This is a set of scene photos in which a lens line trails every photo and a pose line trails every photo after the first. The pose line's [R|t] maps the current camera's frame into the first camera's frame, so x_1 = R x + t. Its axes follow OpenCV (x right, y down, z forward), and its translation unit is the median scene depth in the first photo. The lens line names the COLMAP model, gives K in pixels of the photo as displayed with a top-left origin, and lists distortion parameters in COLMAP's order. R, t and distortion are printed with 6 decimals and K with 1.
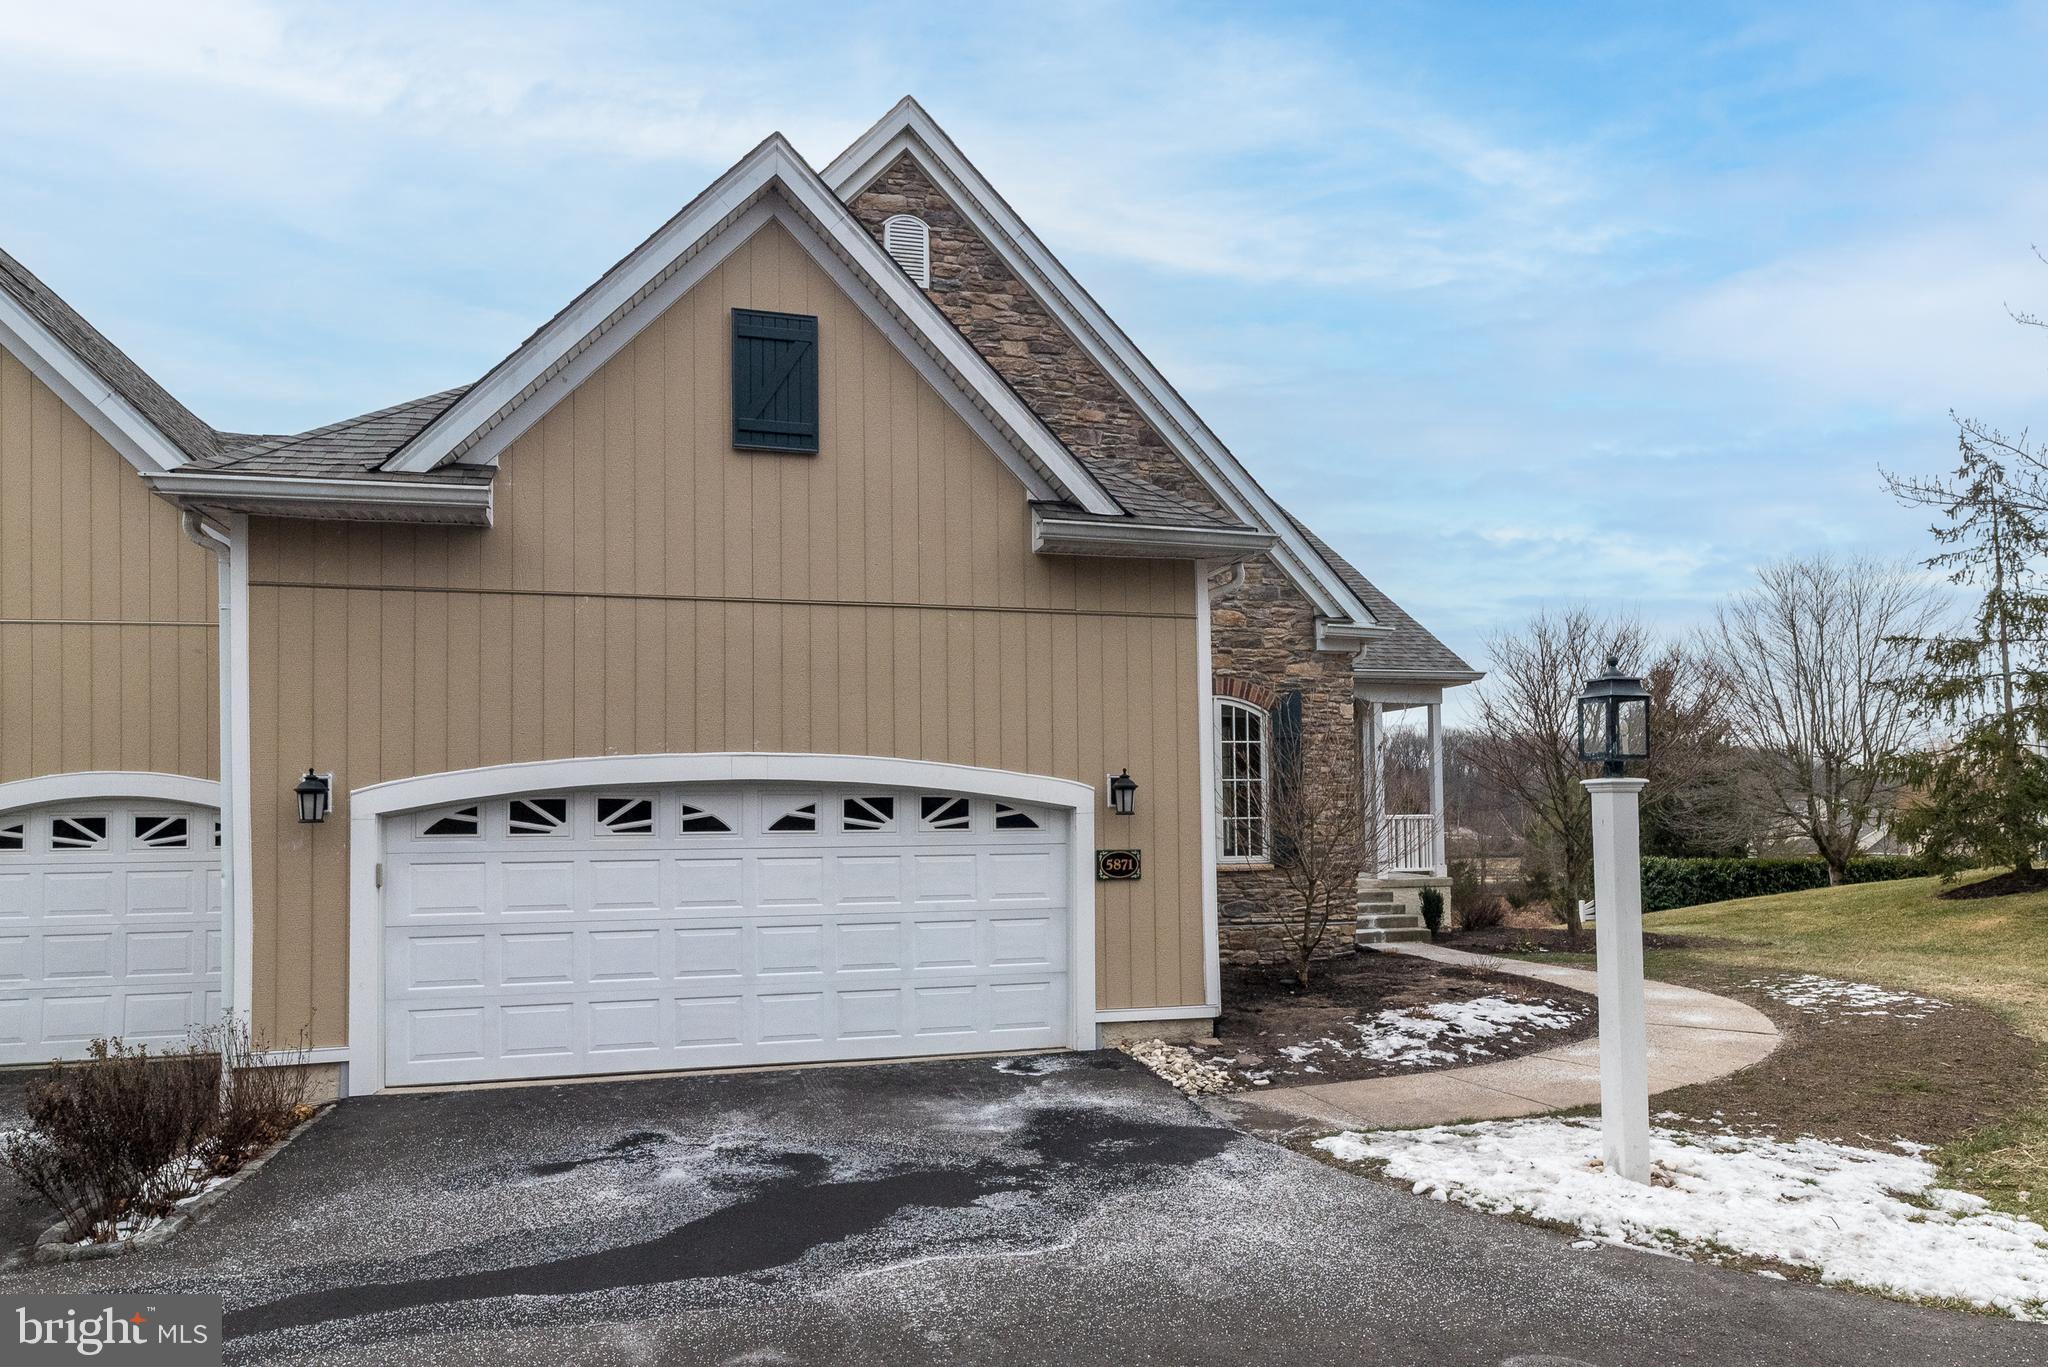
lens RADIAL K [[1203.2, 0, 997.8], [0, 1203.2, 744.2], [0, 0, 1]] dist [0.006262, 0.002055]
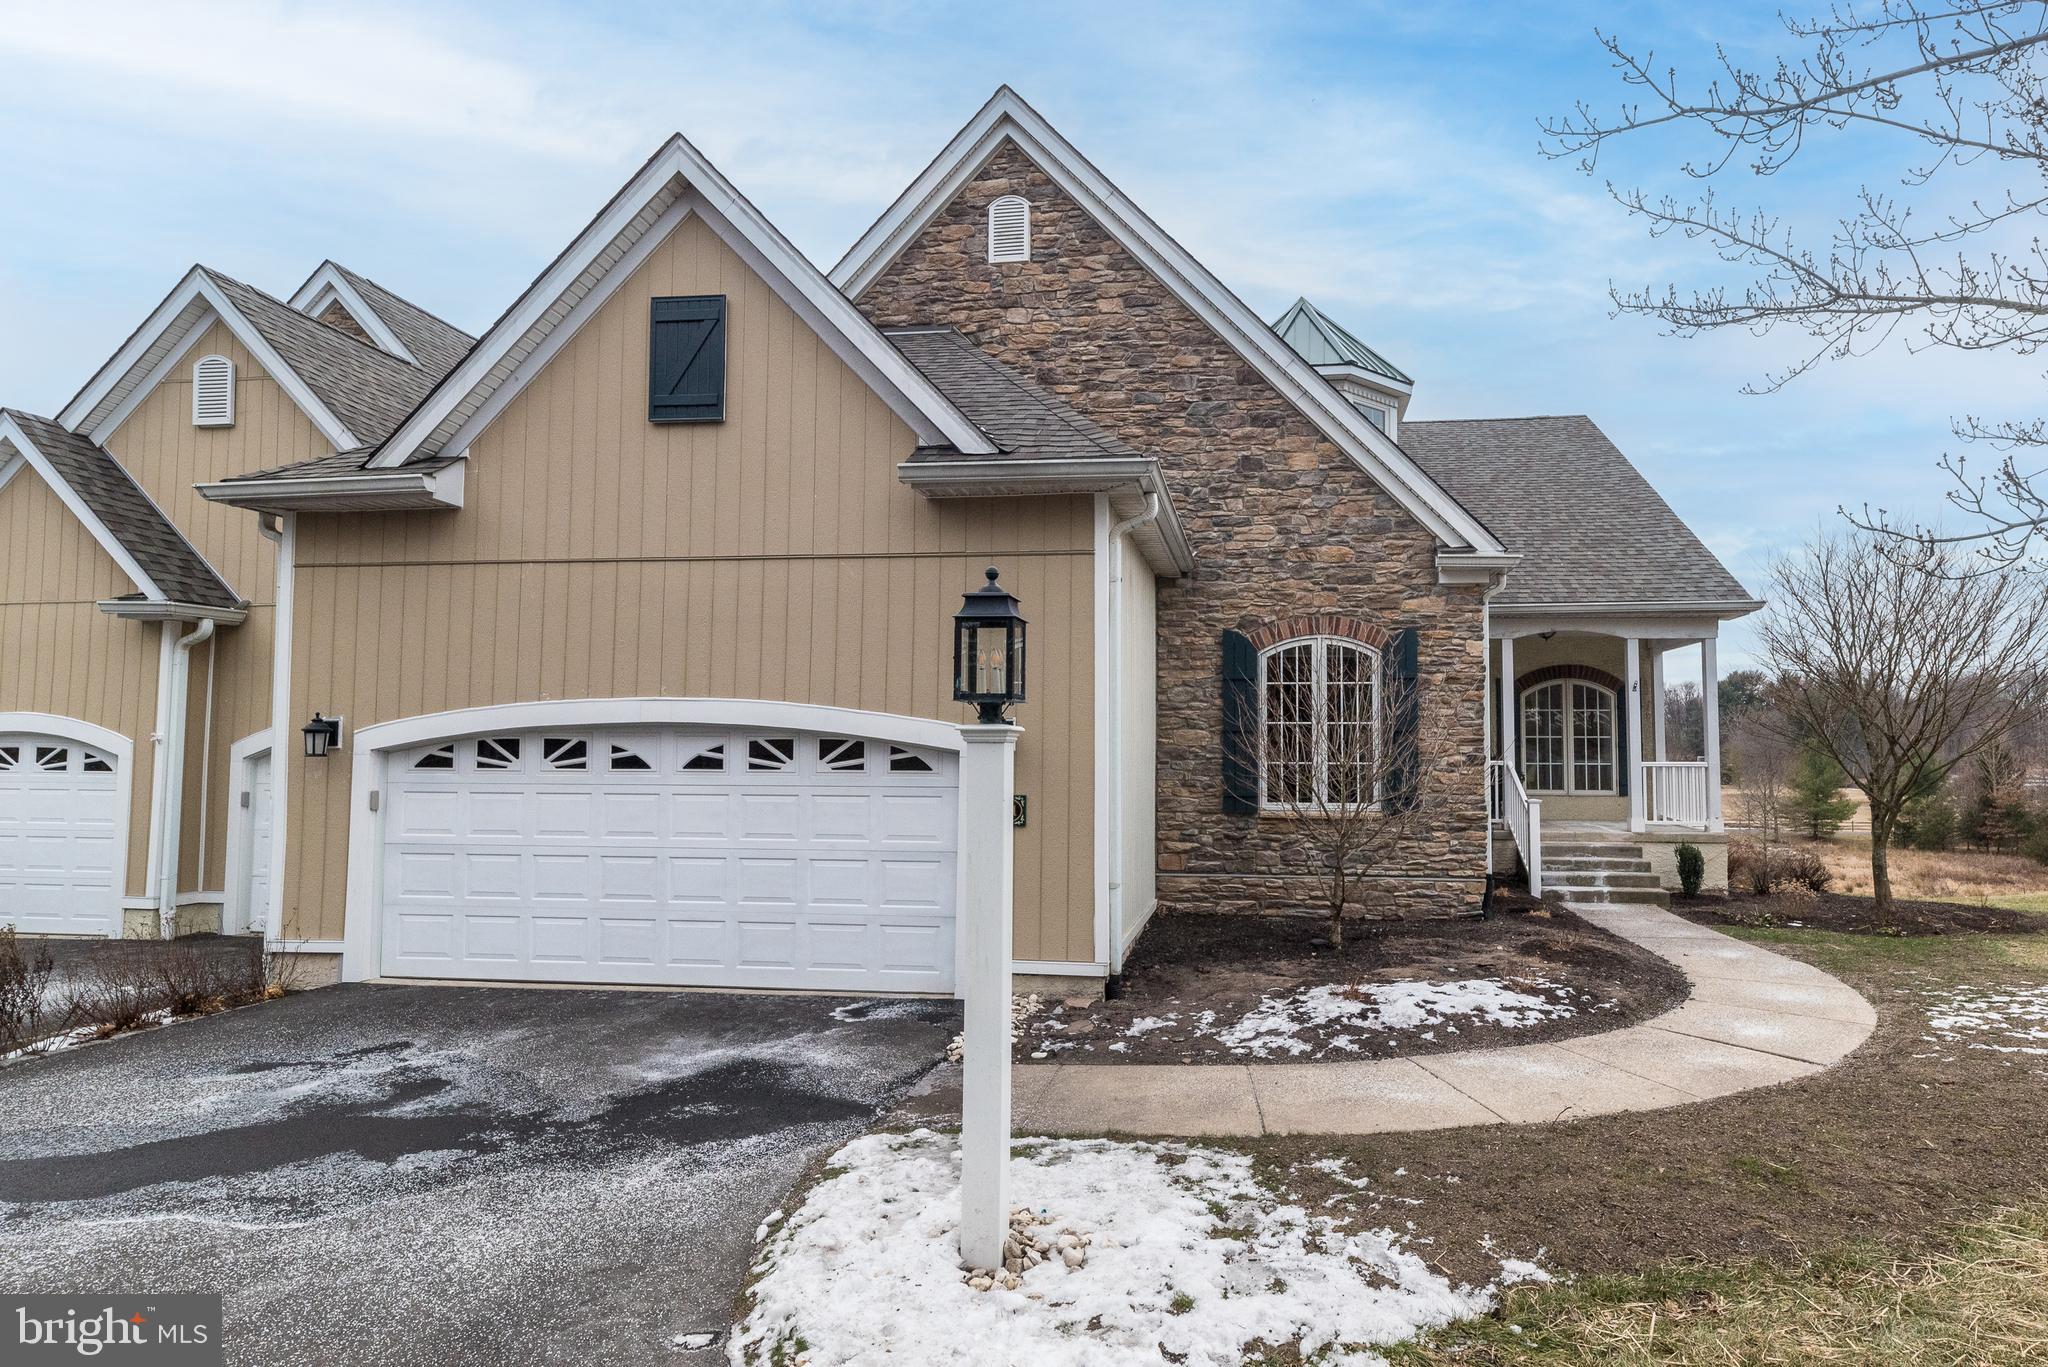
lens RADIAL K [[1051.1, 0, 1150.0], [0, 1051.1, 666.7], [0, 0, 1]] dist [0.007158, 0.001276]
pose [[0.934832, -0.015471, -0.354754, 0.533982], [0.008038, 0.999716, -0.022416, 0.004004], [0.355000, 0.018104, 0.934691, 0.252899]]
